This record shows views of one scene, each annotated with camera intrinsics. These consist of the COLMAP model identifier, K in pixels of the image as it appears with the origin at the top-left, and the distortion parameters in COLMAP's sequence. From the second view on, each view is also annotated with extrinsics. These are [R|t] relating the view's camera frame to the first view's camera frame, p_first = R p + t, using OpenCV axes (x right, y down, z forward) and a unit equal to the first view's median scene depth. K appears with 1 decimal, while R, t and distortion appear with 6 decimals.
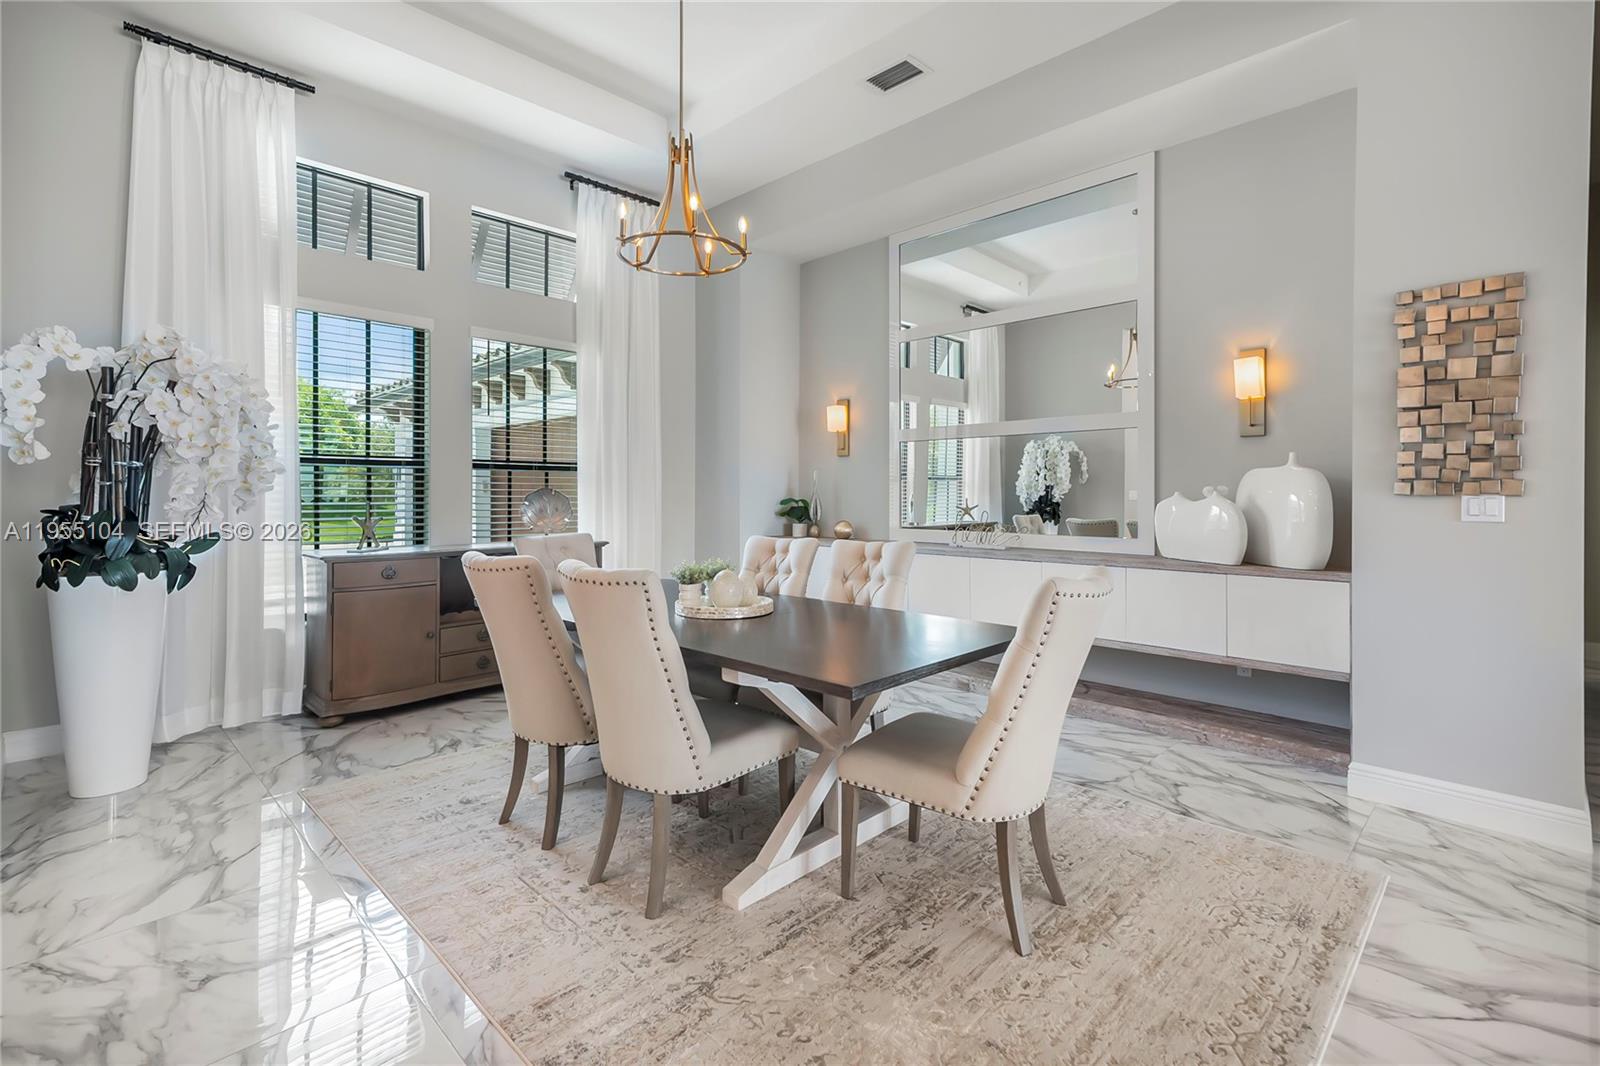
lens RADIAL K [[728.8, 0, 812.6], [0, 728.8, 480.5], [0, 0, 1]] dist [0.021701, 0.001146]
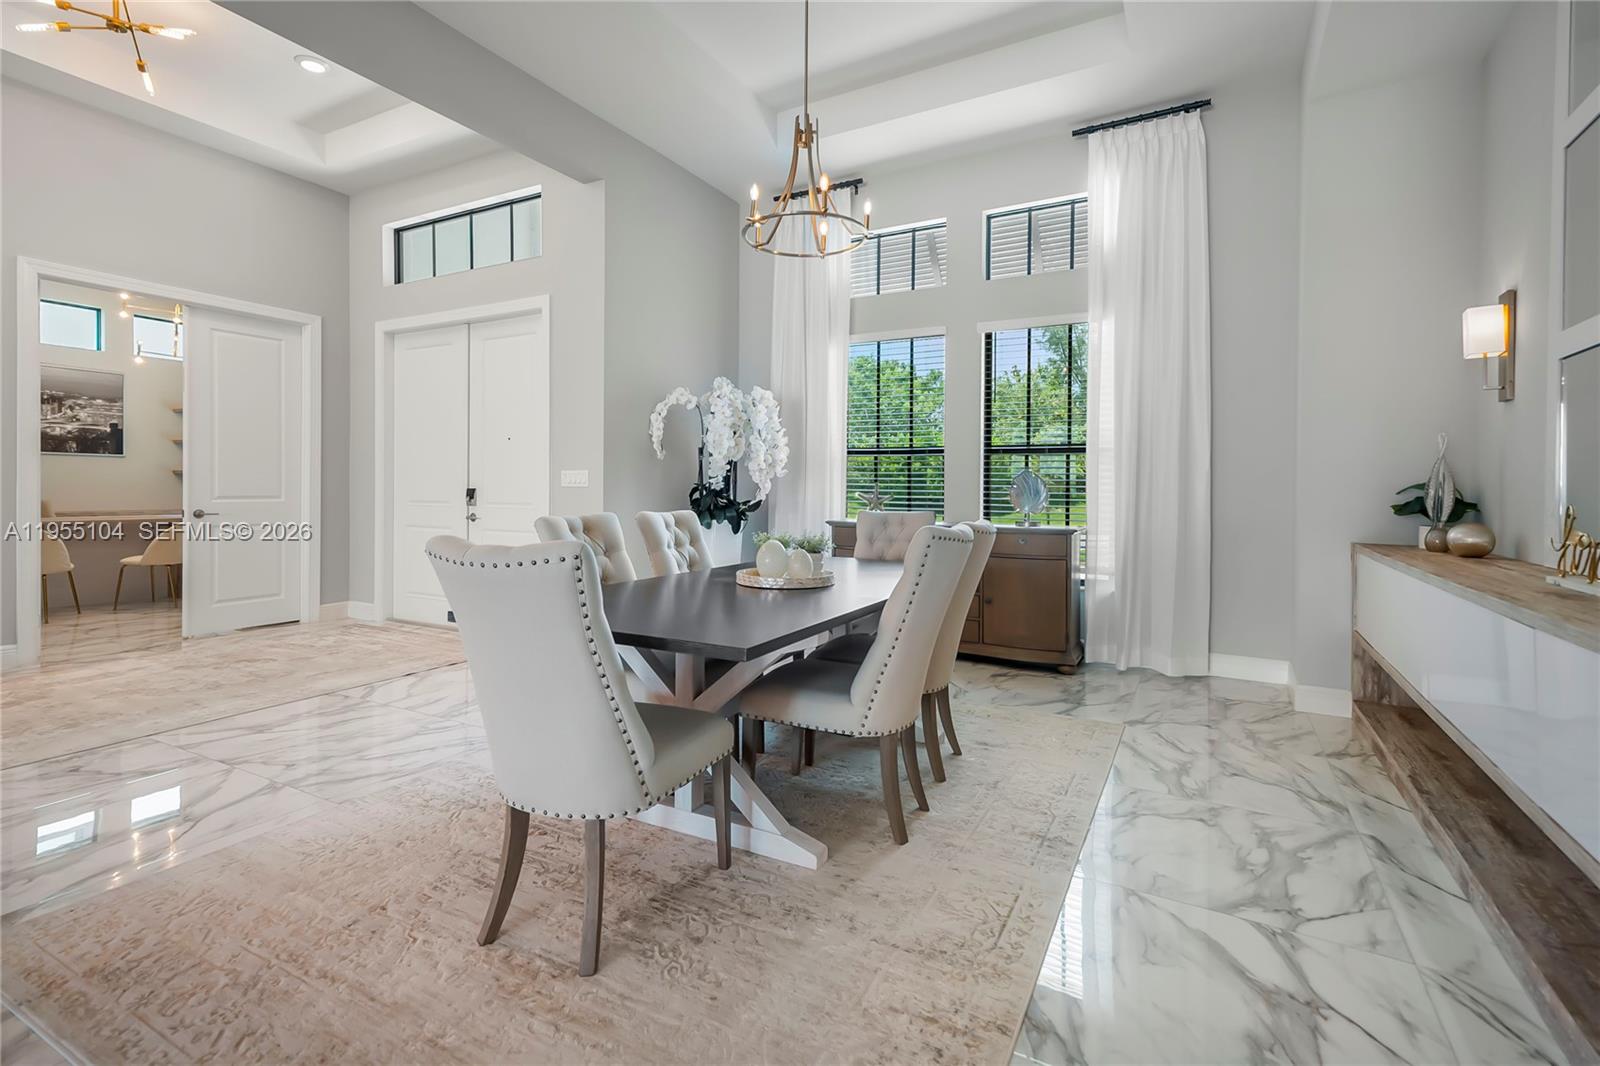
lens RADIAL K [[728.8, 0, 819.6], [0, 728.8, 491.5], [0, 0, 1]] dist [0.021701, 0.001146]
pose [[0.277467, 0.005737, -0.960718, 0.467195], [0.014155, 0.999849, 0.010058, 0.023462], [0.960631, -0.016389, 0.277344, 0.416591]]
